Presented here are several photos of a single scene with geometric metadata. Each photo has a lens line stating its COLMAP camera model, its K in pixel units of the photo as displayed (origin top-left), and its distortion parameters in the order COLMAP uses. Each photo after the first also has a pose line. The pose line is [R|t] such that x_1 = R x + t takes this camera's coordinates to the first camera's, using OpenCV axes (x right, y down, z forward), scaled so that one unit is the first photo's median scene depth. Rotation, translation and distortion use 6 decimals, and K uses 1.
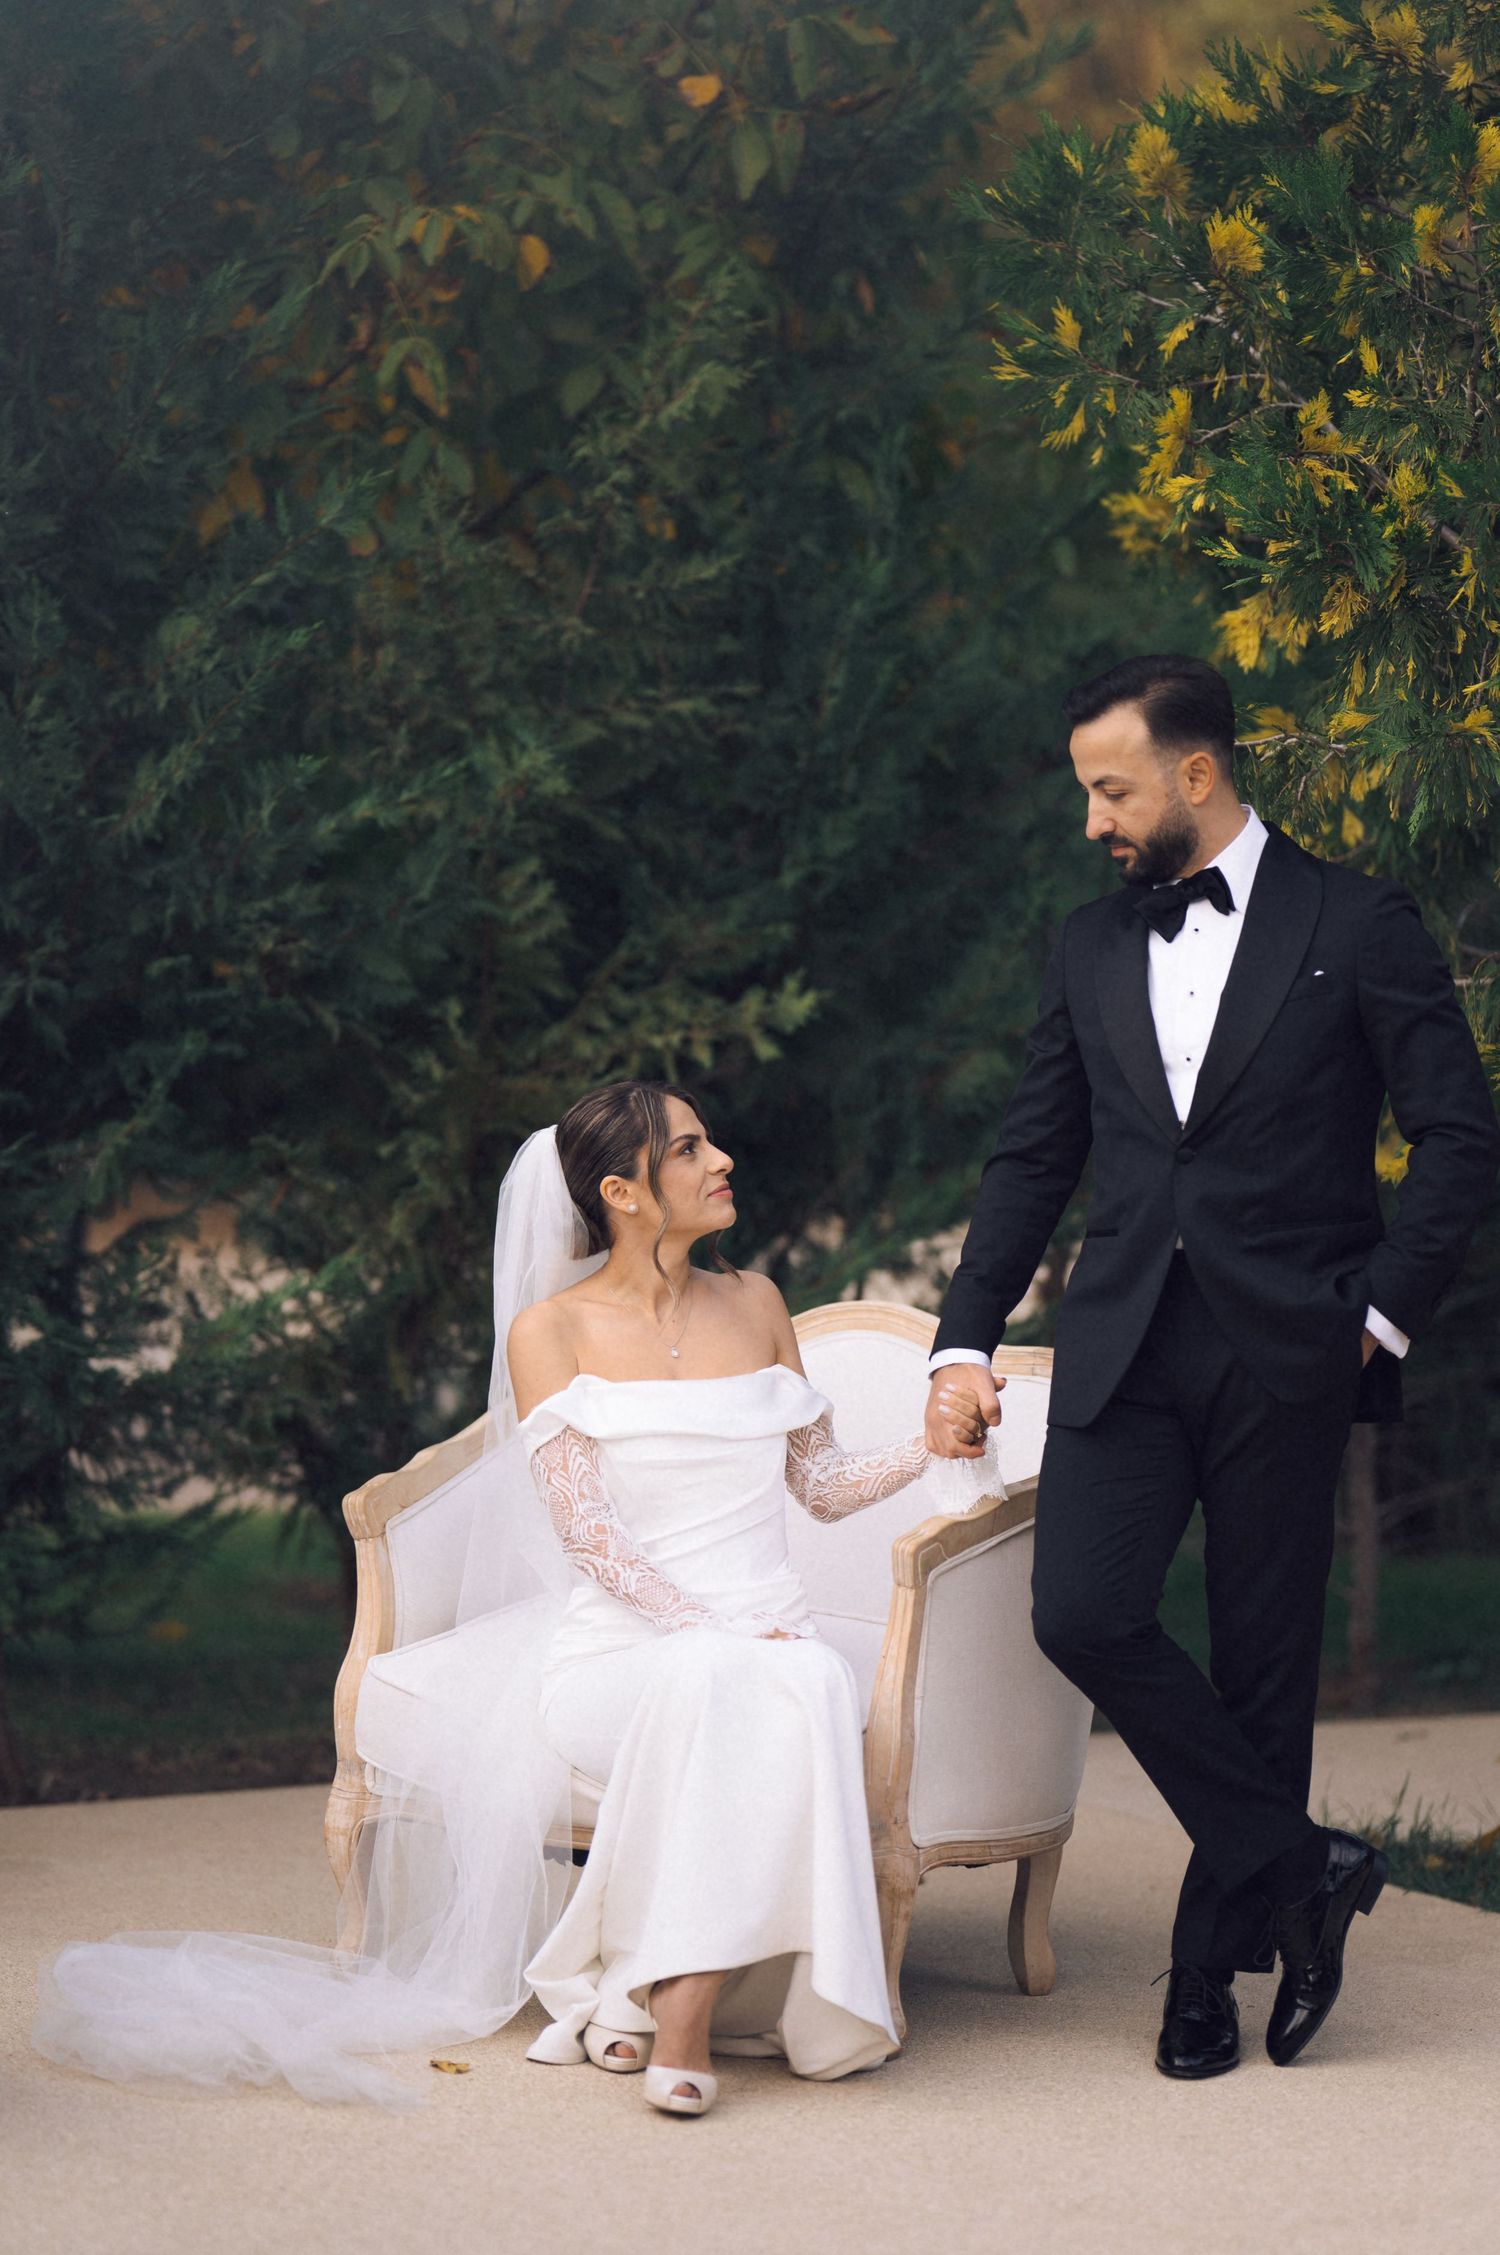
lens RADIAL K [[5695.3, 0, 752.9], [0, 5695.3, 1242.0], [0, 0, 1]] dist [-0.003140, -0.322713]
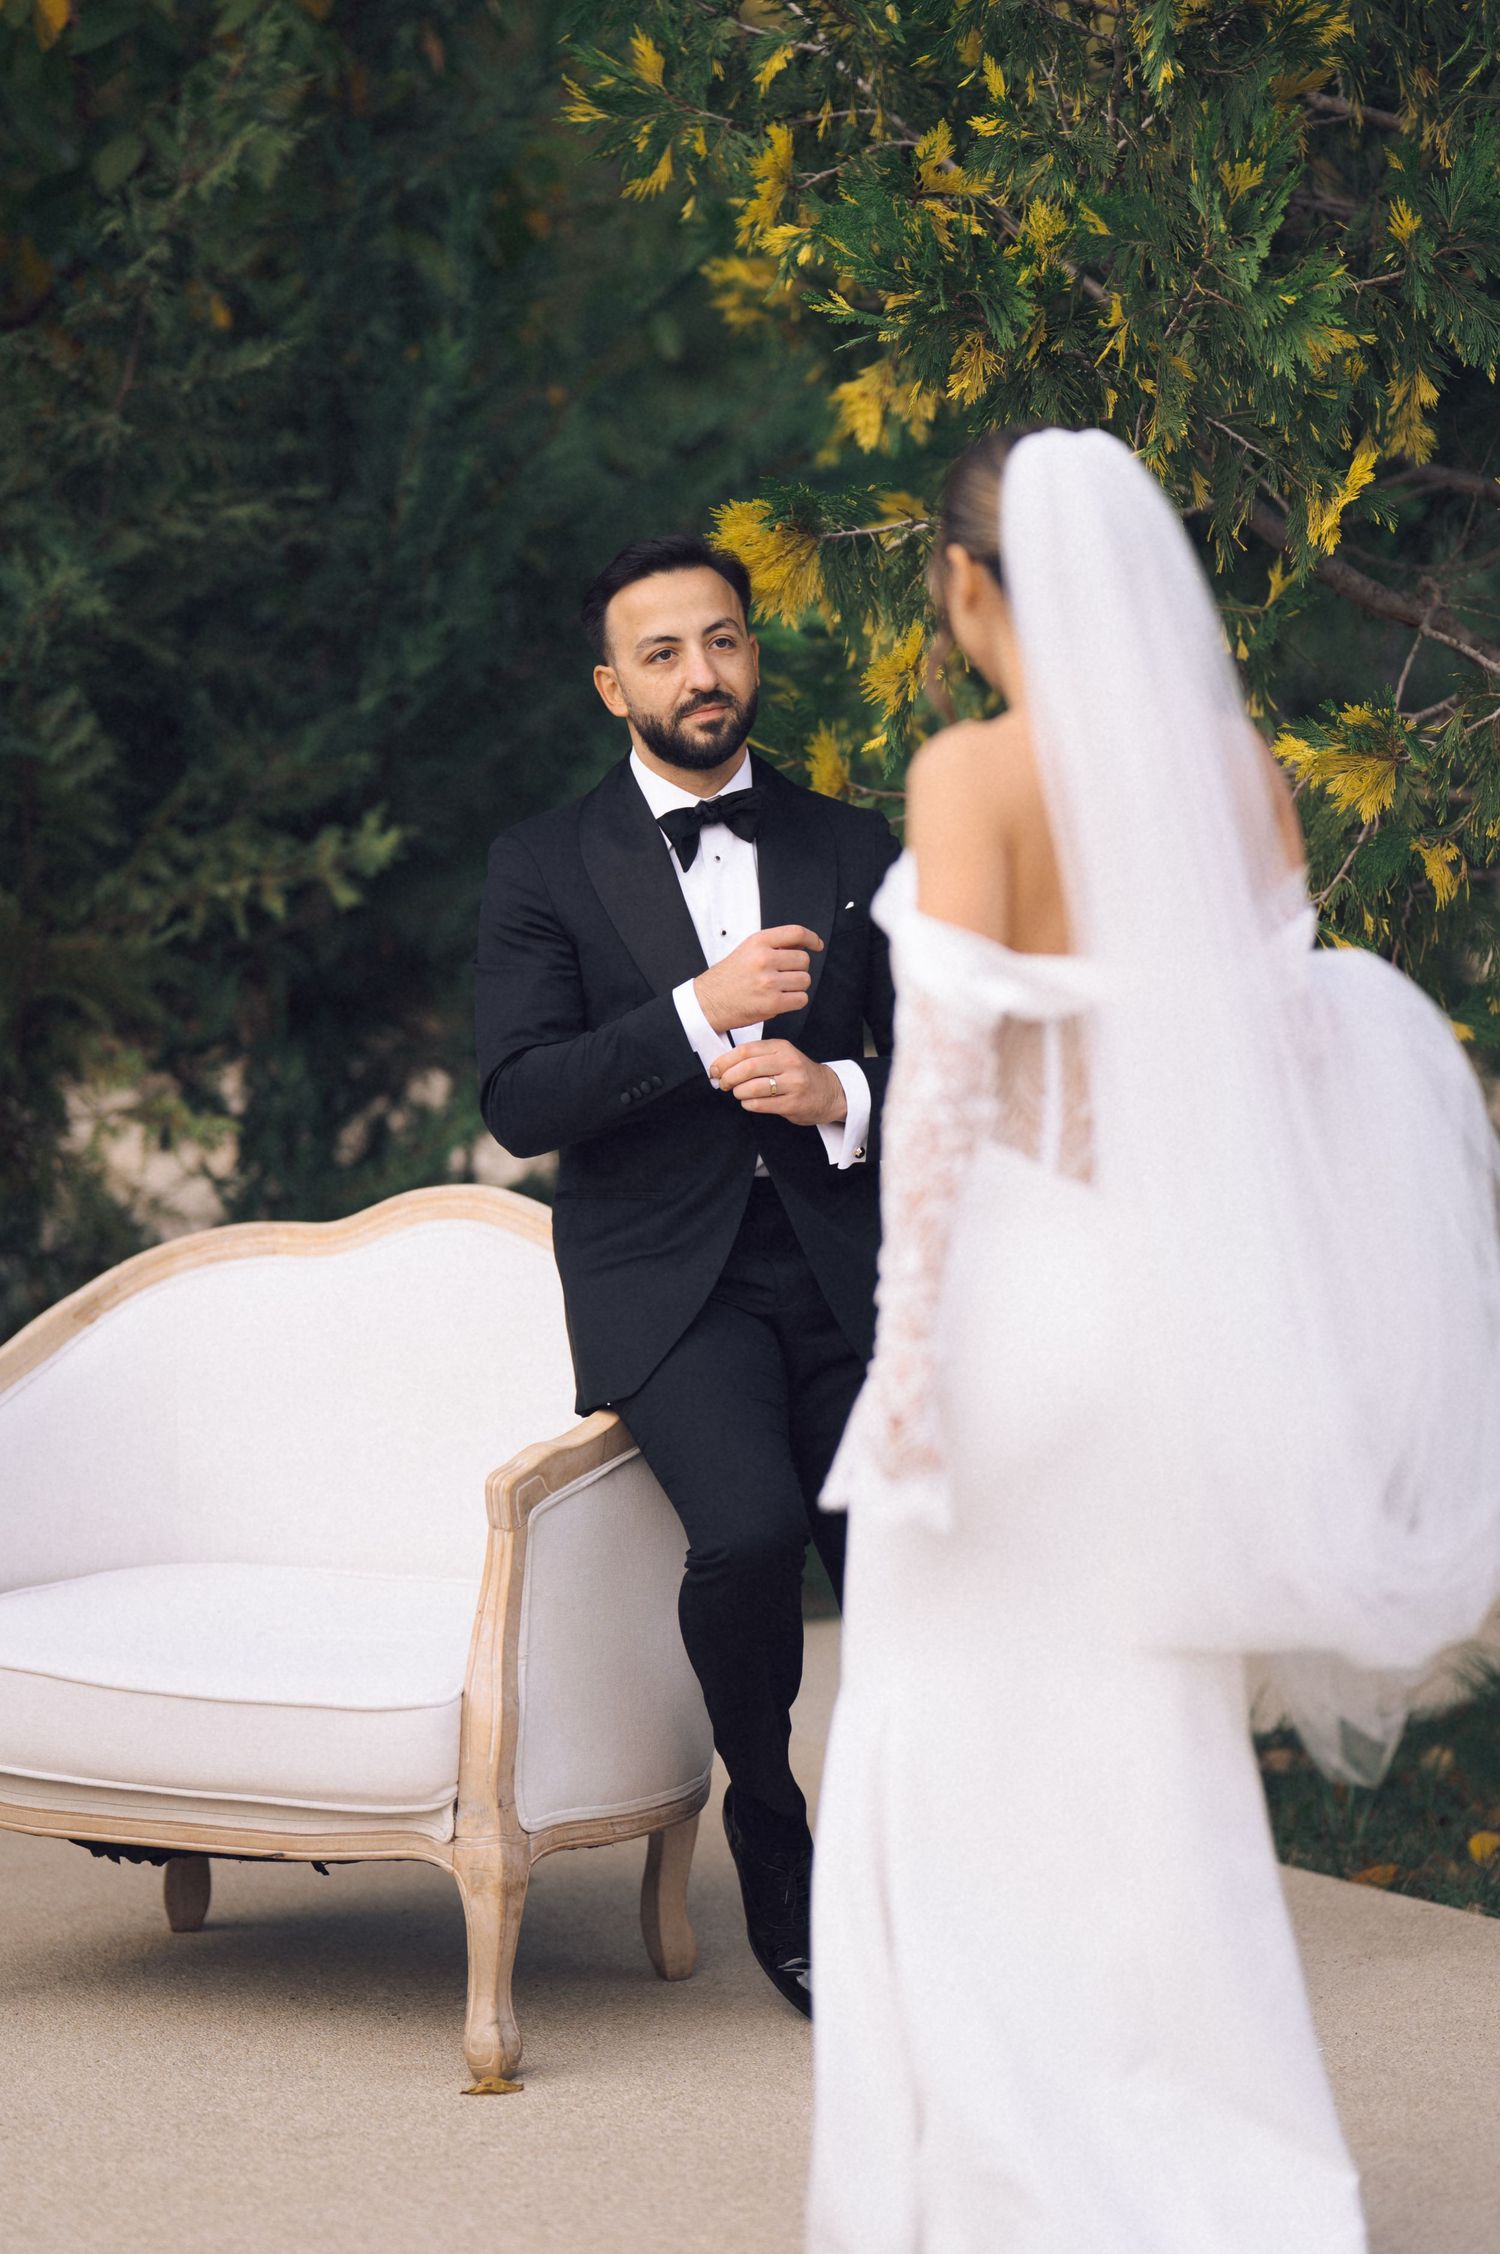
lens RADIAL K [[5692.8, 0, 752.9], [0, 5692.8, 1241.5], [0, 0, 1]] dist [-0.003140, -0.322713]
pose [[0.997557, -0.035894, 0.059928, 0.010715], [0.033972, 0.998885, 0.032796, -0.006849], [-0.061039, -0.030680, 0.997664, 0.107030]]
